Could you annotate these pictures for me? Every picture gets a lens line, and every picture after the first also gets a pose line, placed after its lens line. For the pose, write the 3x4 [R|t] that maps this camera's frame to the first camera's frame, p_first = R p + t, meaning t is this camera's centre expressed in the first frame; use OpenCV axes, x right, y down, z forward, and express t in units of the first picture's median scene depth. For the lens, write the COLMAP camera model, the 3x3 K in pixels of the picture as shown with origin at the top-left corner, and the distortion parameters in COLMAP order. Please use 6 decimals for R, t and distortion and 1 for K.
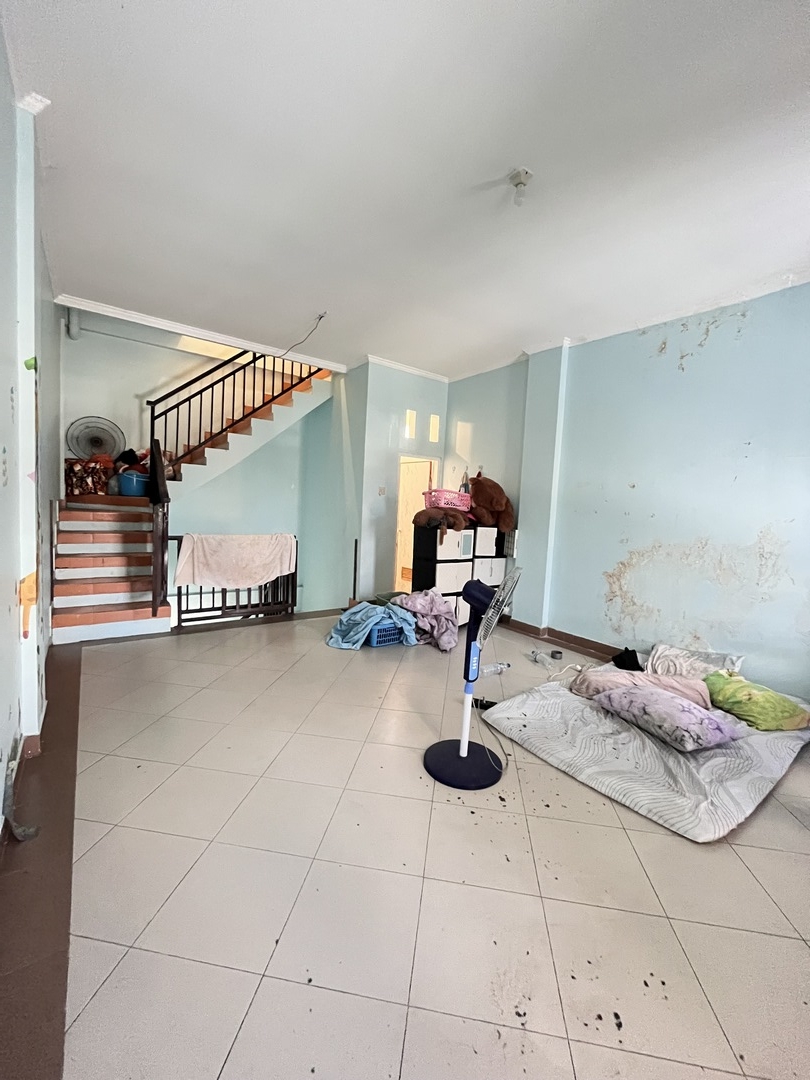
lens RADIAL K [[432.1, 0, 403.4], [0, 432.1, 539.0], [0, 0, 1]] dist [-0.000585, -0.000077]
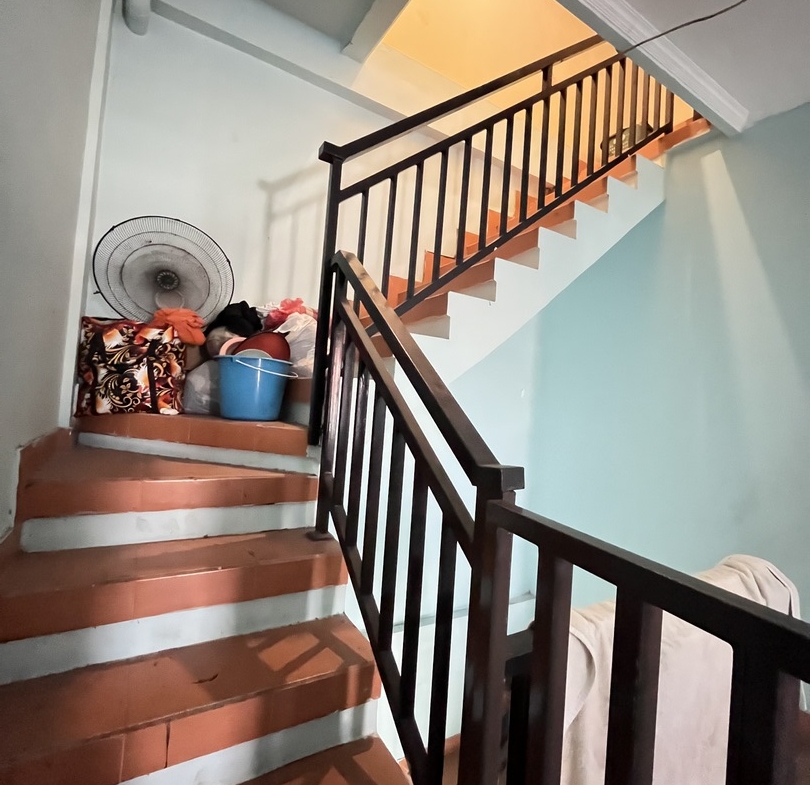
lens RADIAL K [[438.9, 0, 406.0], [0, 438.9, 390.3], [0, 0, 1]] dist [0.004023, 0.001334]
pose [[0.996711, 0.015054, -0.079630, -0.470336], [-0.024232, 0.993002, -0.115586, -0.084413], [0.077333, 0.117135, 0.990100, 0.646047]]
